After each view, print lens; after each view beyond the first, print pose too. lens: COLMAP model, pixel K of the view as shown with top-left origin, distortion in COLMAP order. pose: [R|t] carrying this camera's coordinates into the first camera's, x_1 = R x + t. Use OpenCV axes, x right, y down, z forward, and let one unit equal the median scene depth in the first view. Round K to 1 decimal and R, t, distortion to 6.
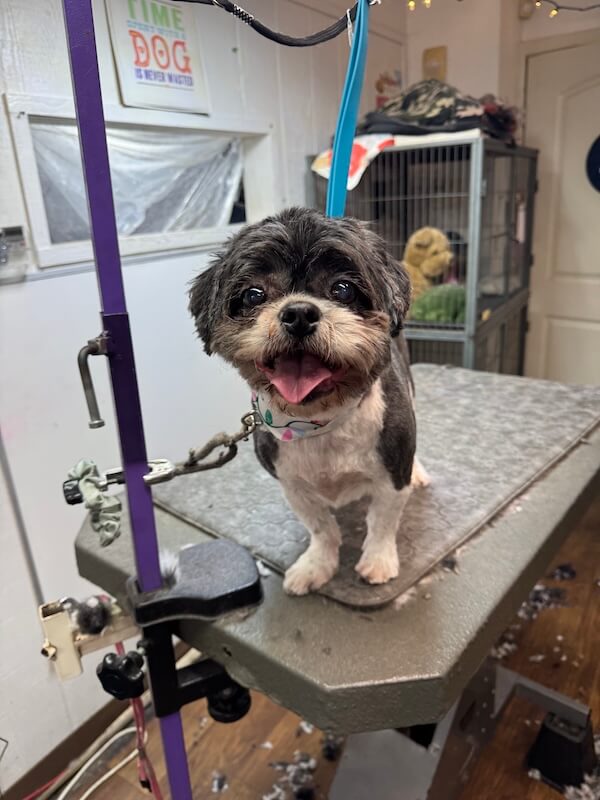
lens RADIAL K [[595.1, 0, 294.4], [0, 595.1, 403.1], [0, 0, 1]] dist [-0.012674, -0.002923]
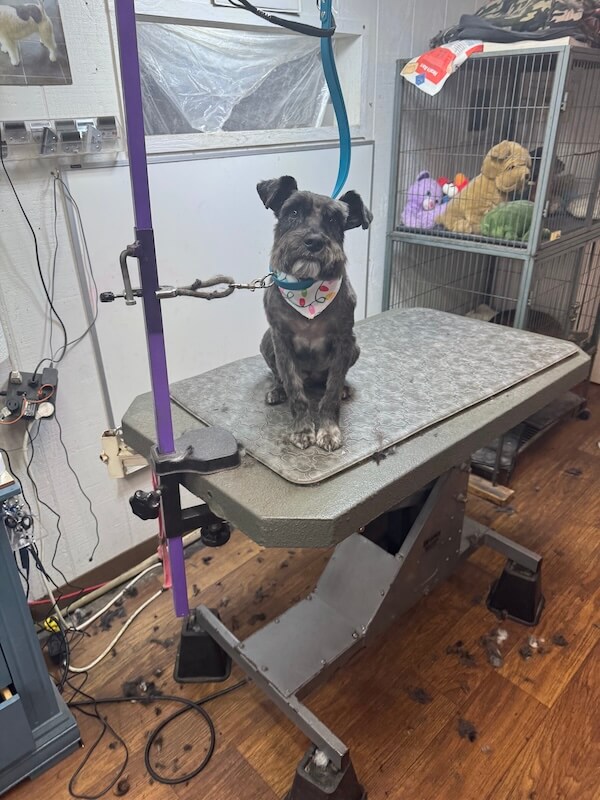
lens RADIAL K [[592.8, 0, 297.1], [0, 592.8, 400.9], [0, 0, 1]] dist [-0.004096, 0.003692]
pose [[0.975394, 0.135854, -0.173638, 0.117019], [-0.110836, 0.982986, 0.146473, 0.028952], [0.190583, -0.123624, 0.973856, -0.095386]]
